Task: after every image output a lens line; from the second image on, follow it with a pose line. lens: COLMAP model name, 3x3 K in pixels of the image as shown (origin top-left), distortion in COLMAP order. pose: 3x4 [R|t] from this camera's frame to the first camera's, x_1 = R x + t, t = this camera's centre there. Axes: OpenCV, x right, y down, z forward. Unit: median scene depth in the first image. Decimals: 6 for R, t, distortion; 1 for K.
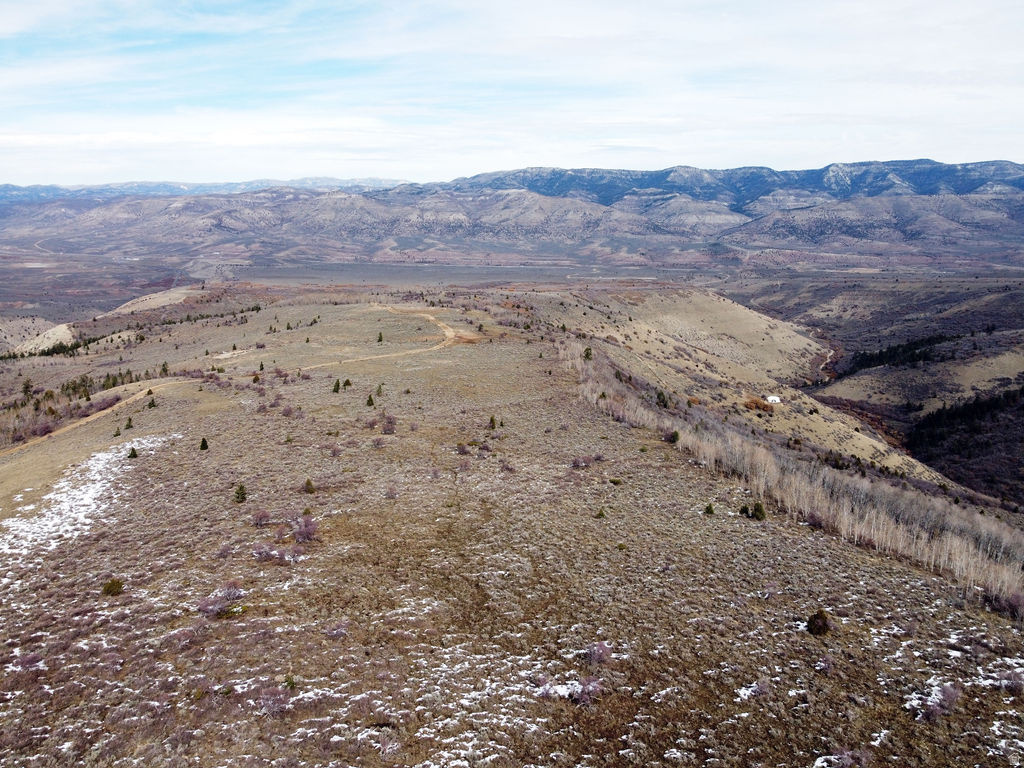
lens RADIAL K [[778.7, 0, 513.8], [0, 778.7, 383.2], [0, 0, 1]] dist [0.000378, -0.004737]
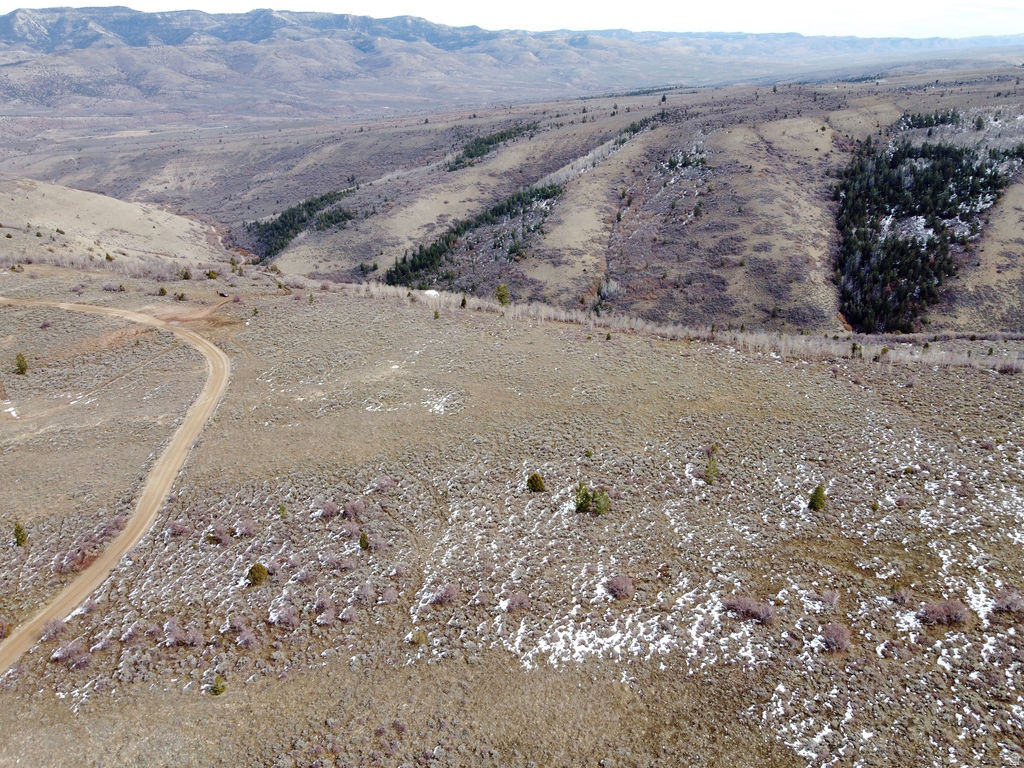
lens RADIAL K [[778.7, 0, 513.8], [0, 778.7, 383.2], [0, 0, 1]] dist [0.000378, -0.004737]
pose [[0.604505, -0.322014, 0.728616, -0.031483], [0.193406, 0.946616, 0.257899, -0.010343], [-0.772766, -0.014983, 0.634514, 0.041940]]
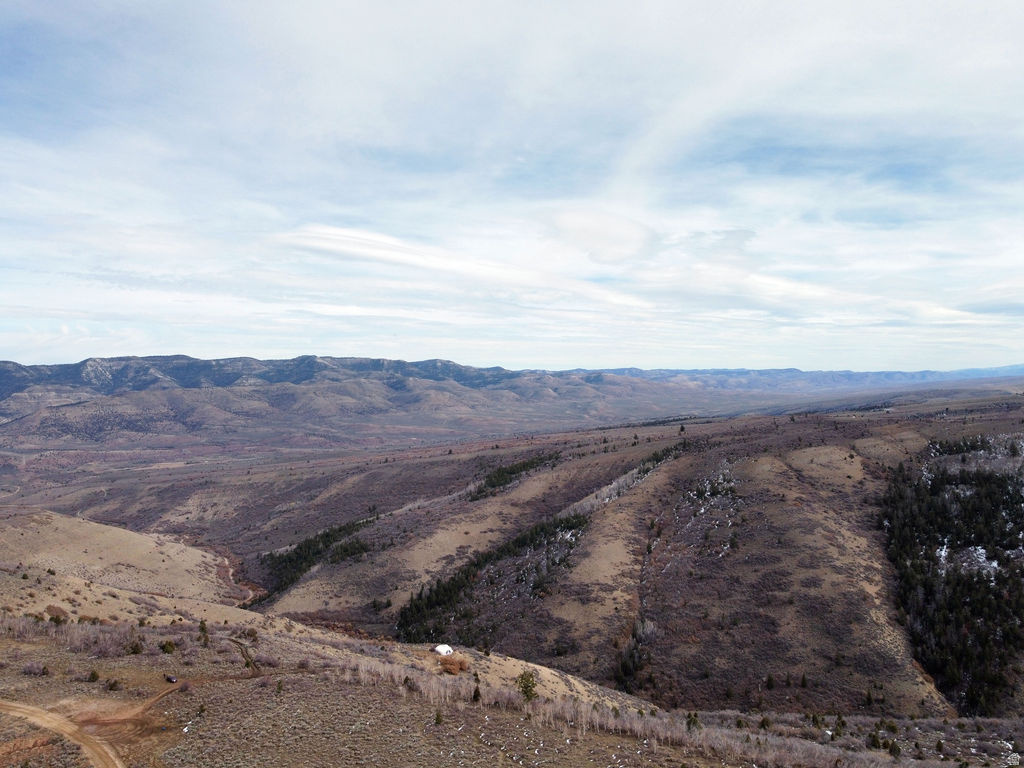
lens RADIAL K [[778.7, 0, 513.8], [0, 778.7, 383.2], [0, 0, 1]] dist [0.000378, -0.004737]
pose [[0.625023, -0.013703, 0.780486, -0.023139], [0.202382, 0.968503, -0.145065, -0.011850], [-0.753915, 0.248625, 0.608109, 0.048387]]
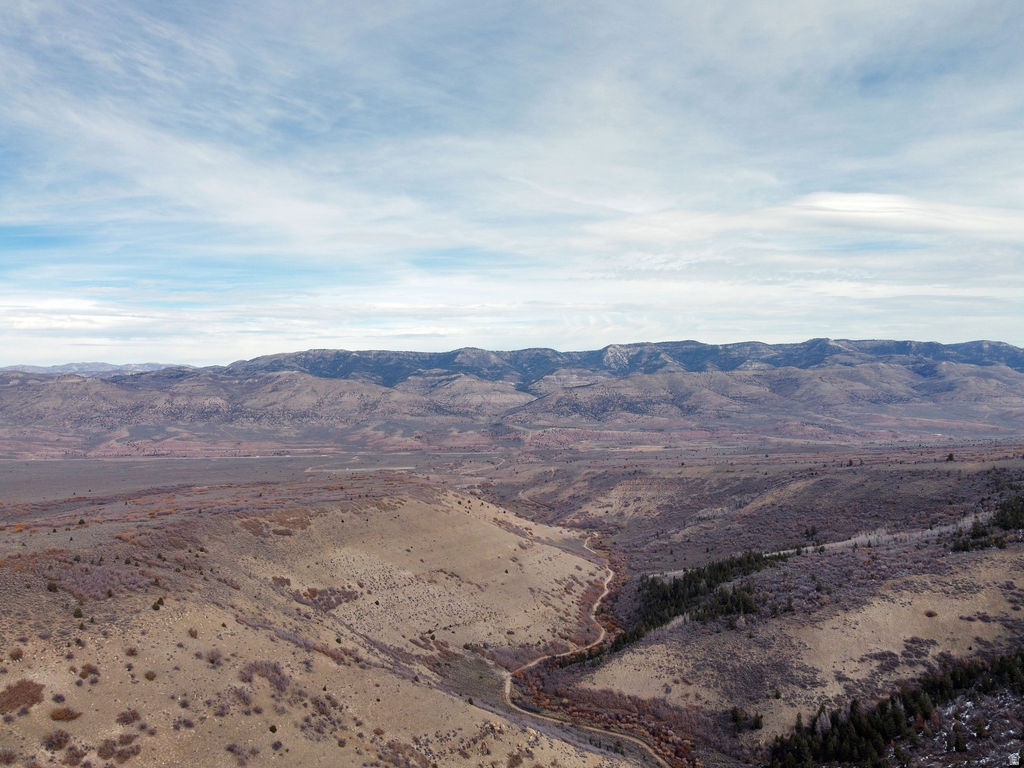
lens RADIAL K [[778.7, 0, 513.8], [0, 778.7, 383.2], [0, 0, 1]] dist [0.000378, -0.004737]
pose [[0.969337, -0.013919, 0.245342, 0.045937], [0.069796, 0.972871, -0.220568, -0.017727], [-0.235616, 0.230928, 0.944011, 0.095093]]
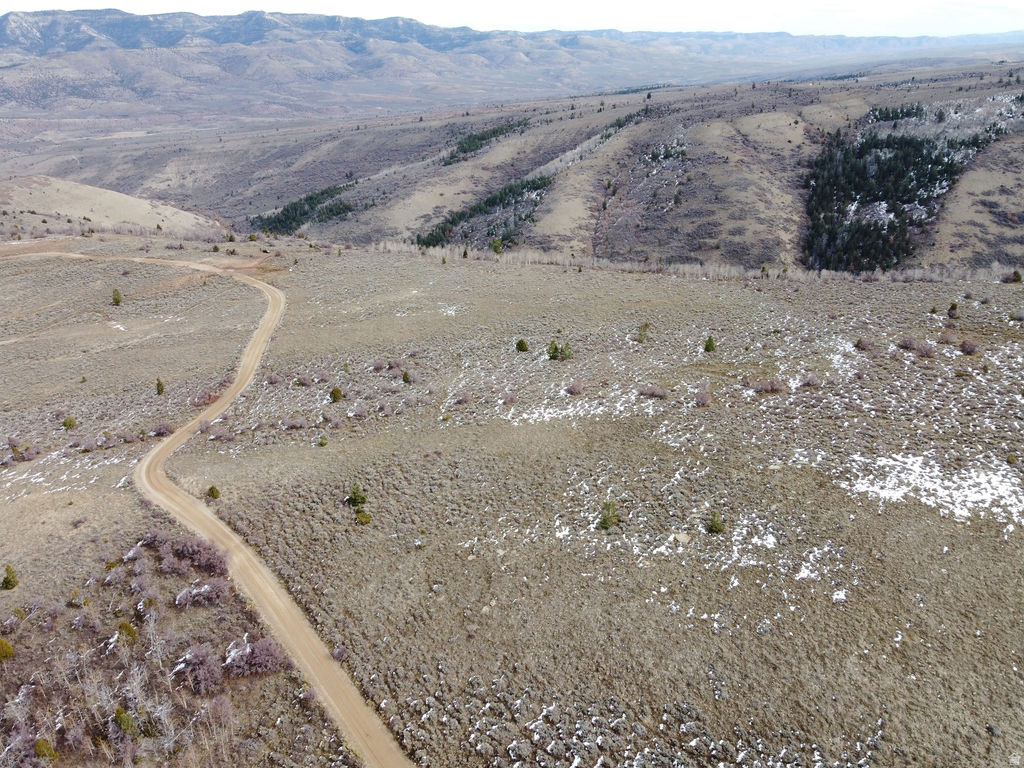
lens RADIAL K [[778.7, 0, 513.8], [0, 778.7, 383.2], [0, 0, 1]] dist [0.000378, -0.004737]
pose [[0.595976, -0.326554, 0.733604, -0.041832], [0.199268, 0.945144, 0.258833, -0.008354], [-0.777885, -0.008075, 0.628355, 0.034303]]
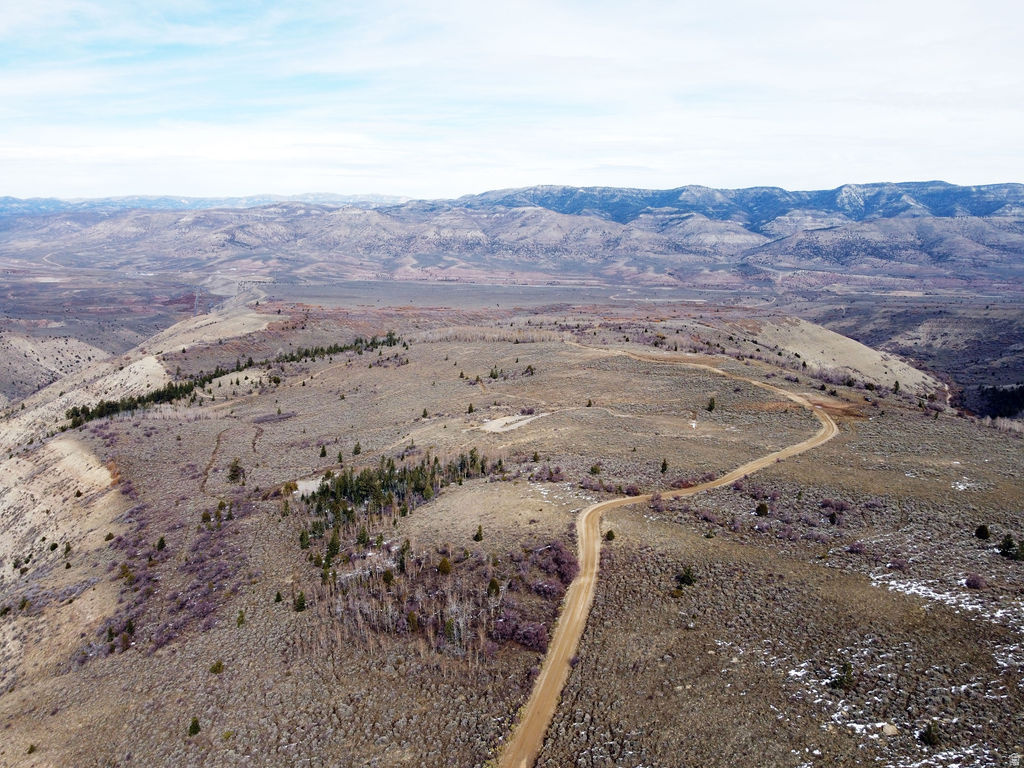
lens RADIAL K [[778.7, 0, 513.8], [0, 778.7, 383.2], [0, 0, 1]] dist [0.000378, -0.004737]
pose [[0.999936, 0.008353, 0.007596, -0.033540], [-0.008189, 0.999737, -0.021416, -0.005671], [-0.007773, 0.021353, 0.999742, 0.024094]]
